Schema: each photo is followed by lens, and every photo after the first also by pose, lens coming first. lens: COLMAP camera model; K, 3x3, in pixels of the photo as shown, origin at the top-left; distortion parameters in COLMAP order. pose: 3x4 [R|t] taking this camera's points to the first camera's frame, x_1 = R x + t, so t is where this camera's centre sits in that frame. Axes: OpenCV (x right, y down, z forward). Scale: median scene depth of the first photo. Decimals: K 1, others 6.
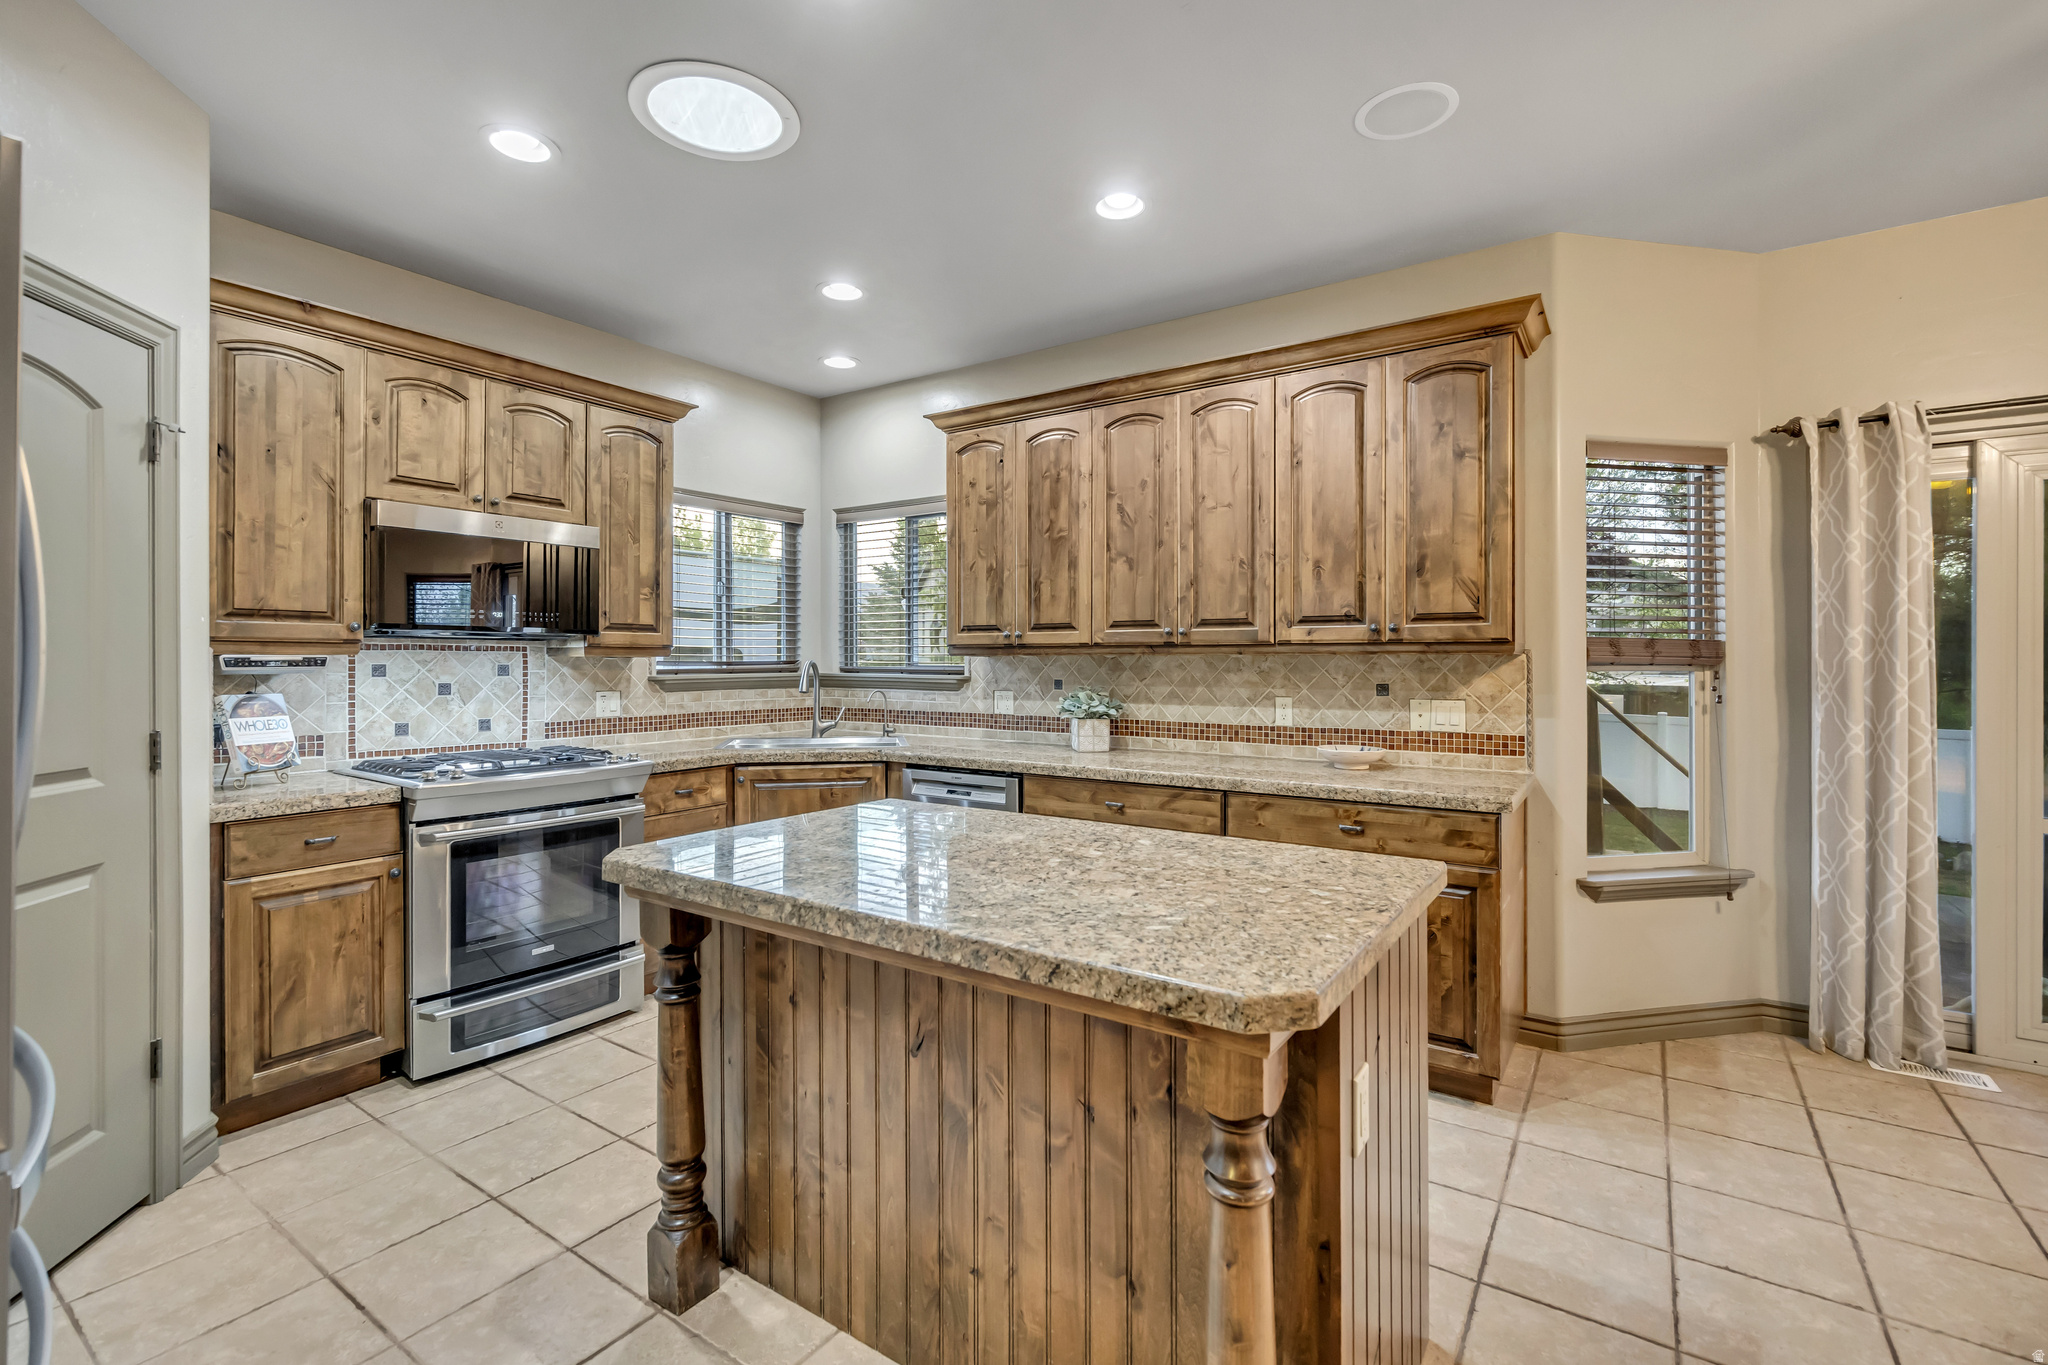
lens RADIAL K [[906.2, 0, 1021.5], [0, 906.2, 662.8], [0, 0, 1]] dist [-0.004469, 0.002572]
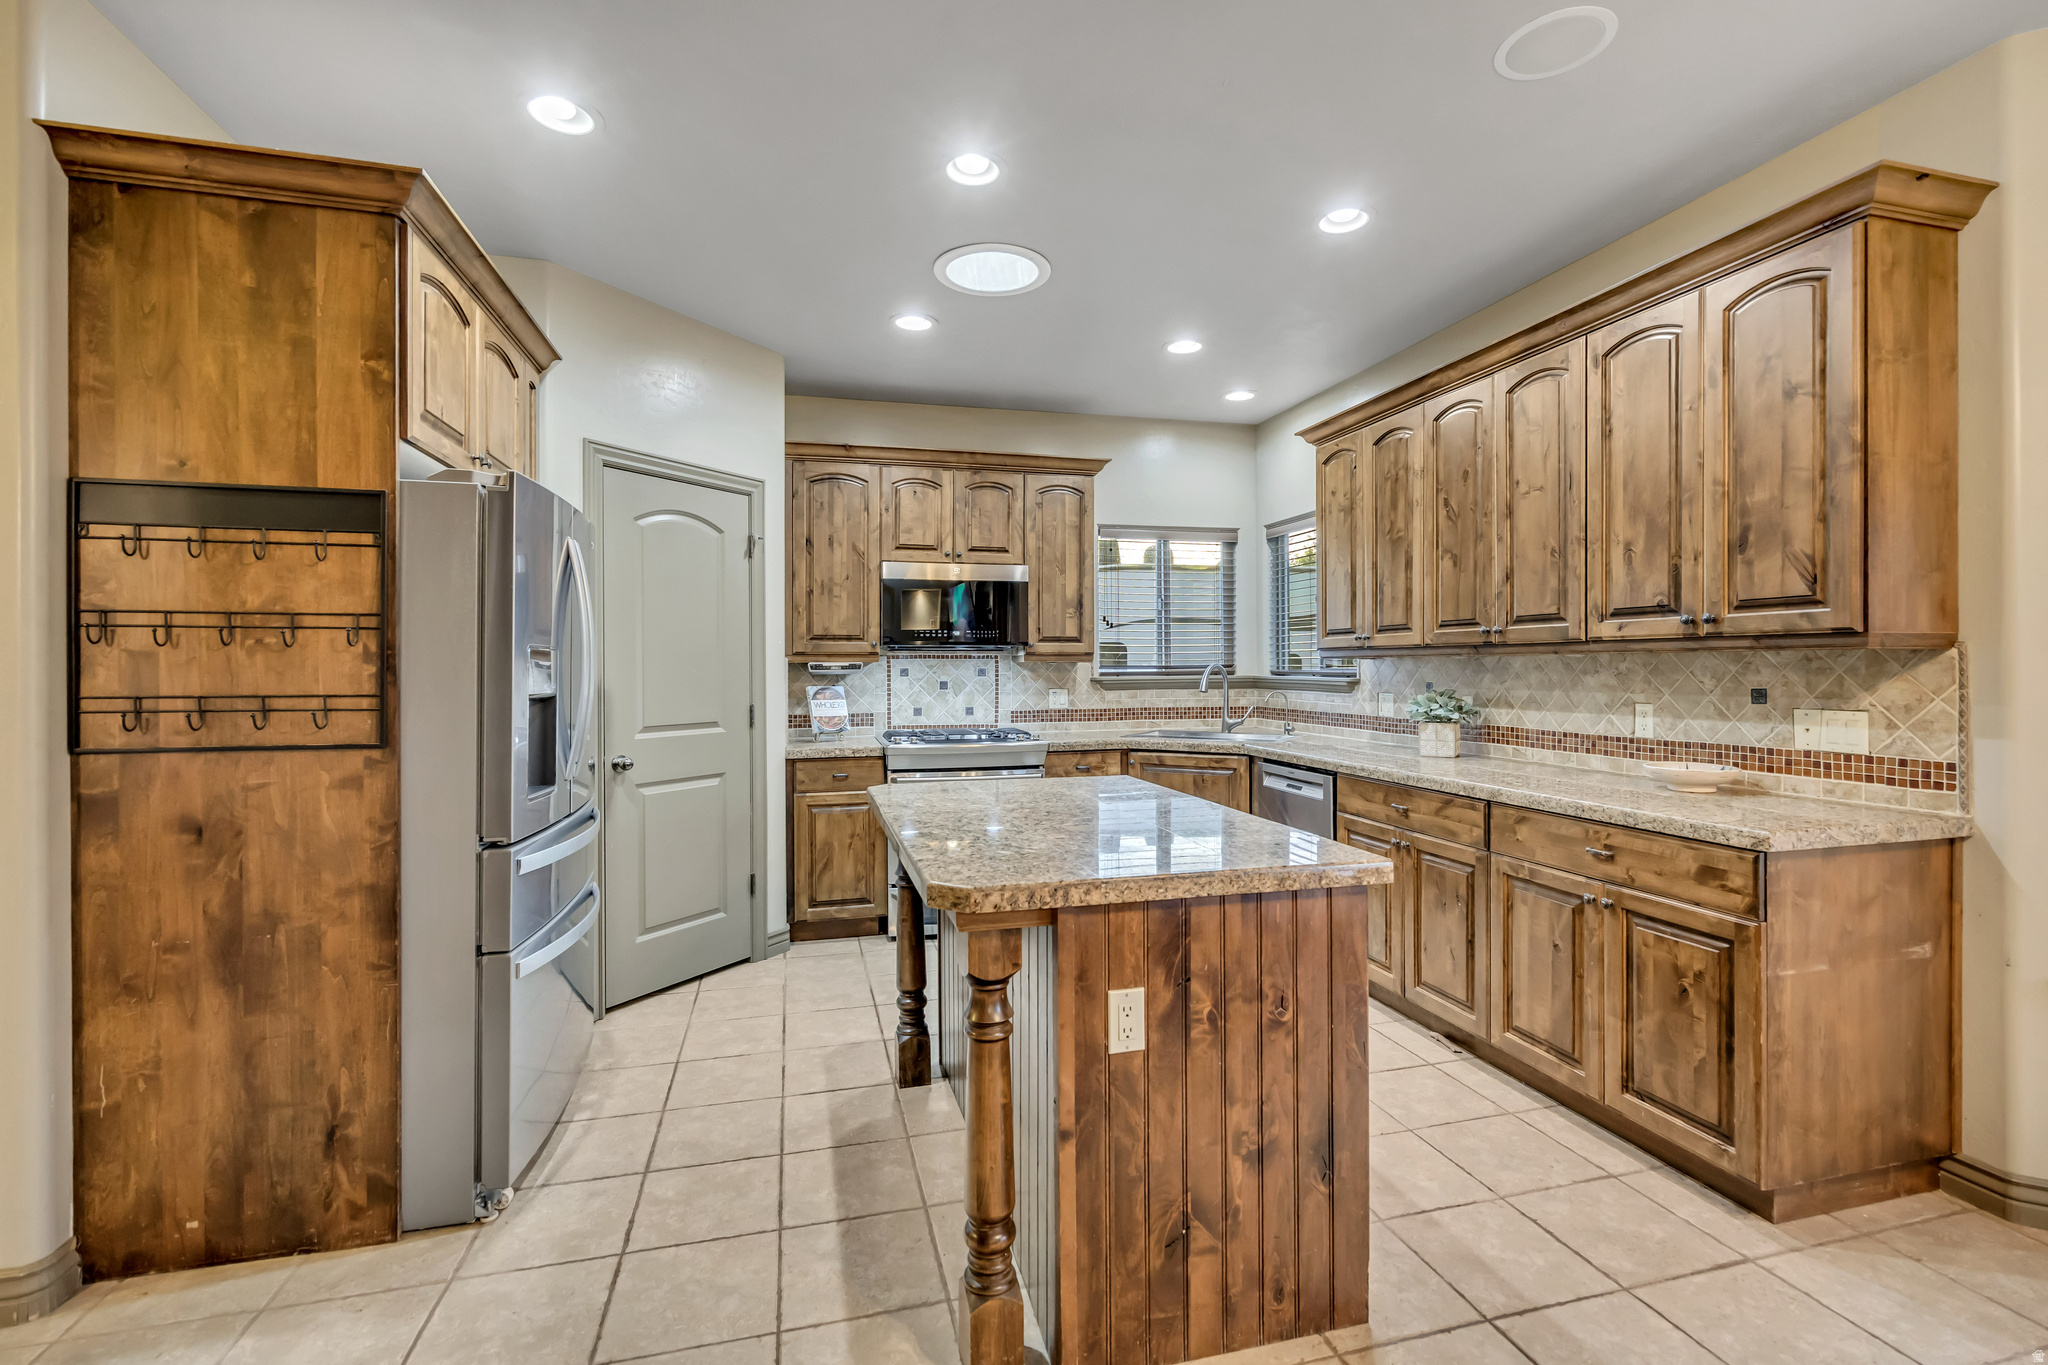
lens RADIAL K [[906.2, 0, 1032.5], [0, 906.2, 669.7], [0, 0, 1]] dist [-0.004469, 0.002572]
pose [[0.757216, -0.002399, -0.653160, 0.469603], [0.003704, 0.999993, 0.000621, 0.004100], [0.653153, -0.002890, 0.757220, -0.011657]]
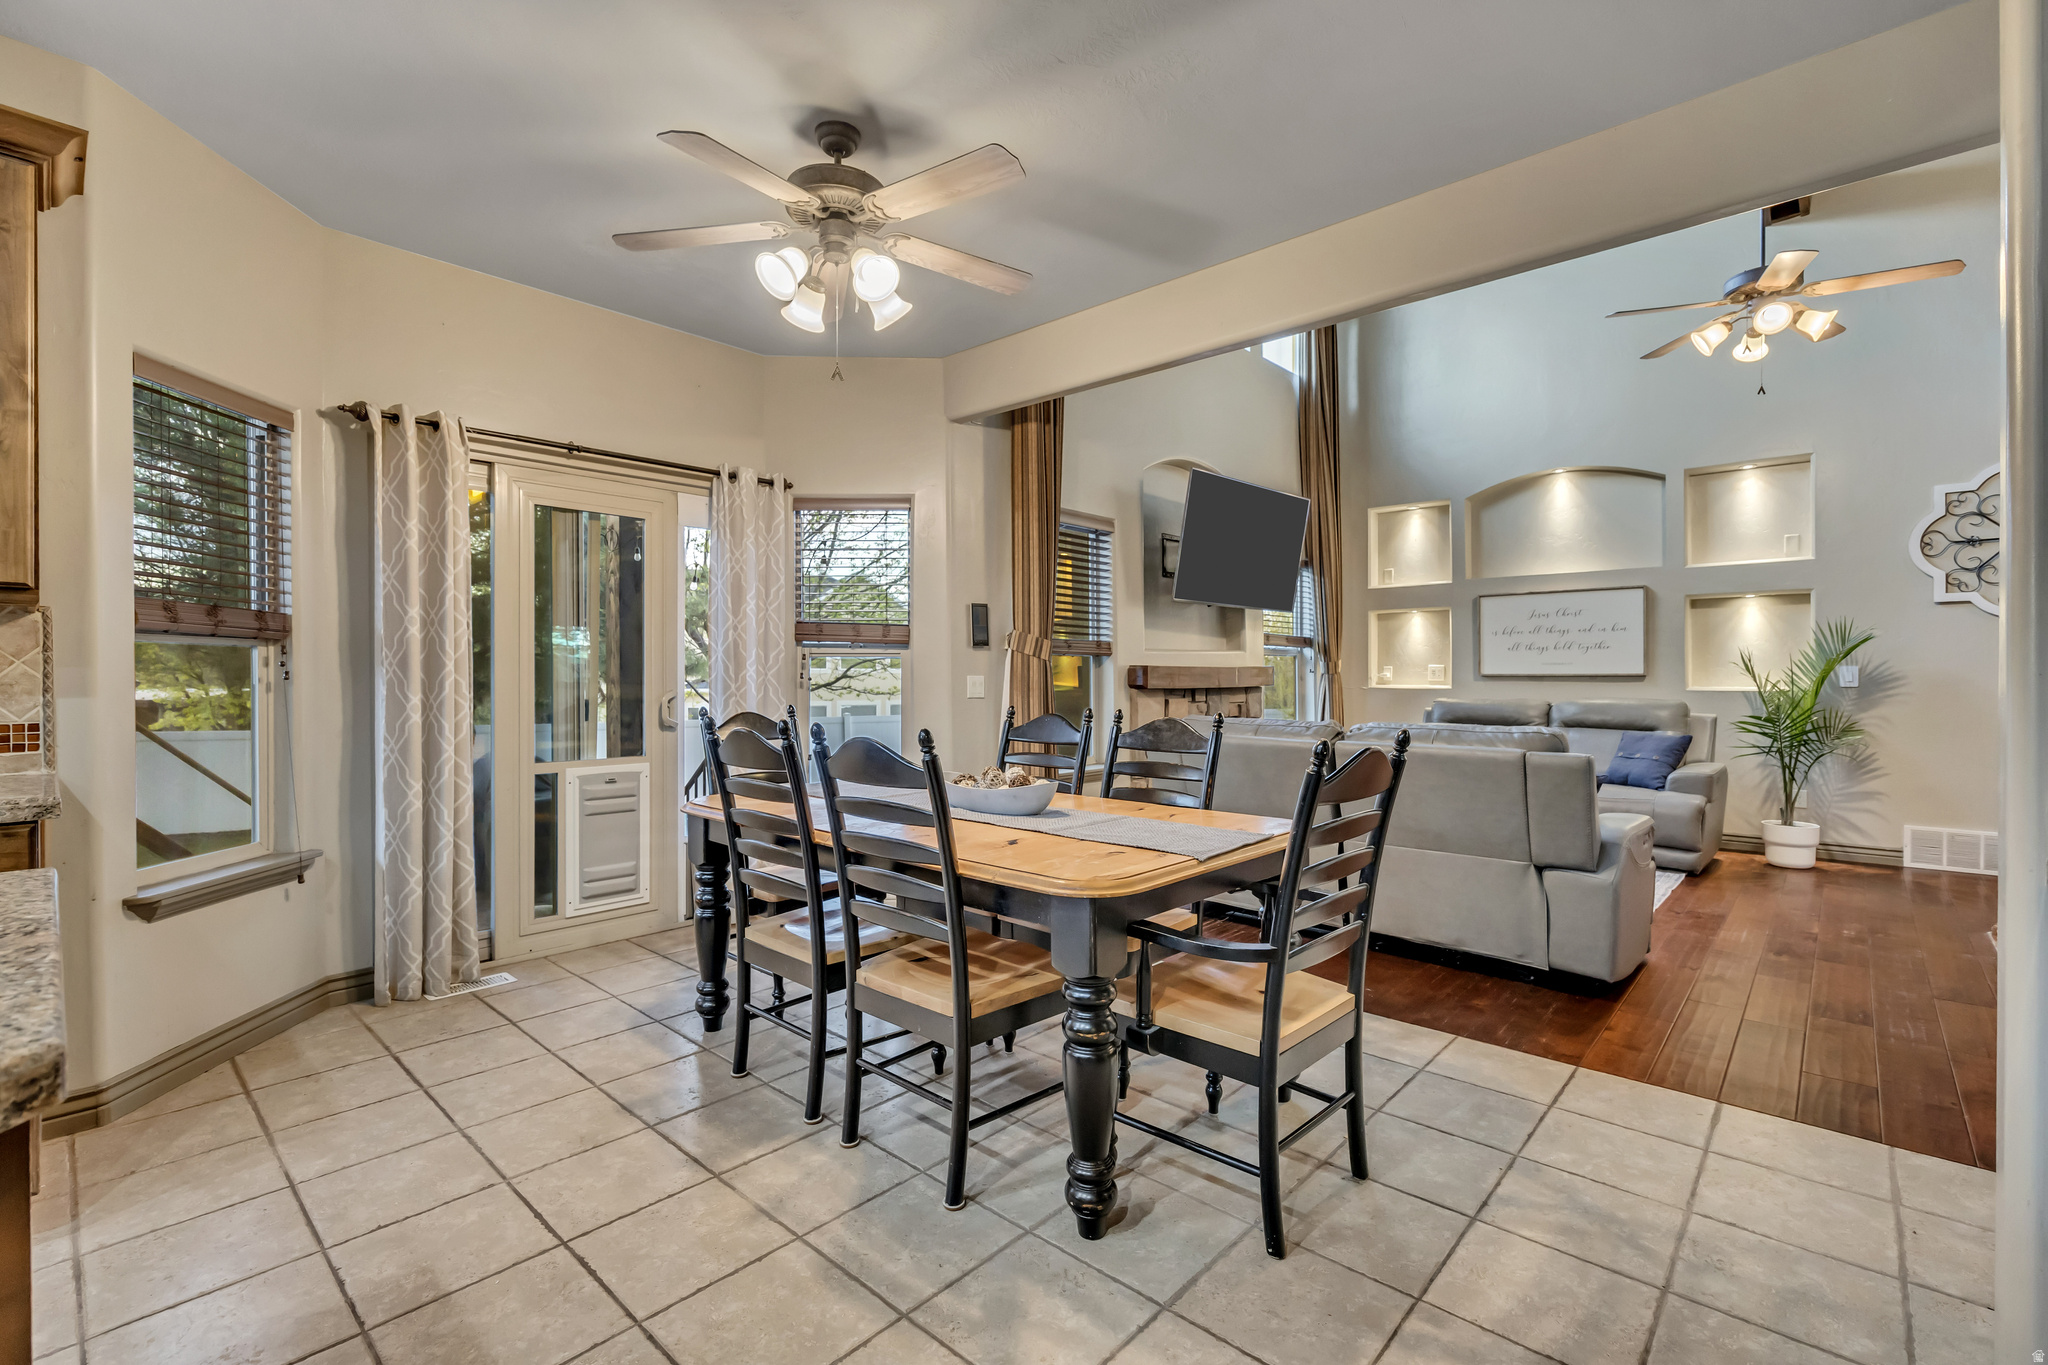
lens RADIAL K [[906.2, 0, 1027.4], [0, 906.2, 676.3], [0, 0, 1]] dist [-0.004469, 0.002572]
pose [[0.138732, -0.000047, 0.990330, -0.061322], [0.003658, 0.999993, -0.000465, 0.045627], [-0.990323, 0.003687, 0.138732, 0.101663]]
